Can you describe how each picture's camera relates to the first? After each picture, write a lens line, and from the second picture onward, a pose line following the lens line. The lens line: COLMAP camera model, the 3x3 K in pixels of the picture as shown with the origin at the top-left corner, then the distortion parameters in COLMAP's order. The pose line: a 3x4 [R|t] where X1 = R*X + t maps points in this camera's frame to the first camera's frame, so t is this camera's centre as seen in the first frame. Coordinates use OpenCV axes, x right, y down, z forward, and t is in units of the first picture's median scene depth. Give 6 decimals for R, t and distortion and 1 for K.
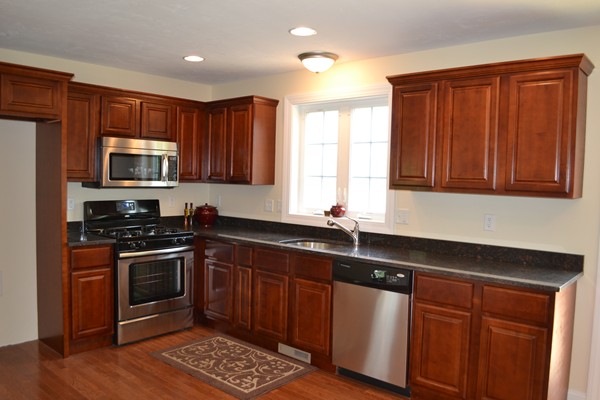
lens RADIAL K [[483.8, 0, 299.9], [0, 483.8, 208.2], [0, 0, 1]] dist [-0.037600, -0.001399]
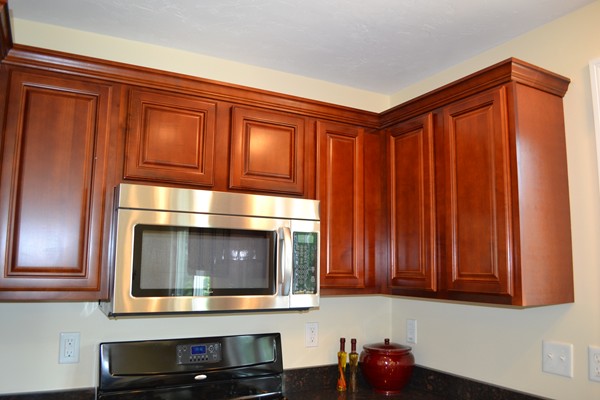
lens RADIAL K [[483.8, 0, 299.9], [0, 483.8, 208.2], [0, 0, 1]] dist [-0.037600, -0.001399]
pose [[0.939862, -0.052996, -0.337419, -0.124619], [-0.011157, 0.982599, -0.185406, -0.050636], [0.341373, 0.178021, 0.922915, 0.599077]]
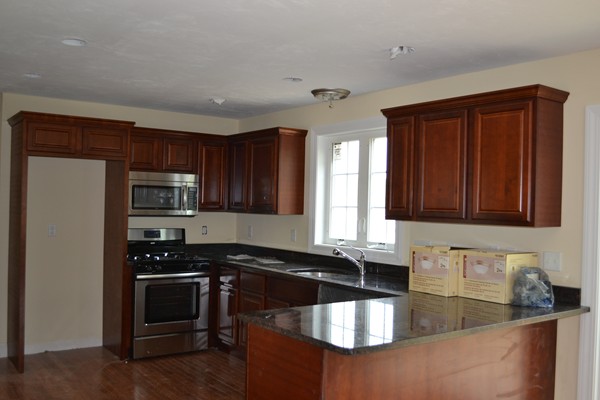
lens RADIAL K [[579.5, 0, 299.7], [0, 579.5, 206.5], [0, 0, 1]] dist [-0.063354, -0.002421]
pose [[0.977022, 0.001302, -0.213134, 0.236798], [-0.016161, 0.997555, -0.067986, 0.017820], [0.212524, 0.069868, 0.974655, -0.192787]]
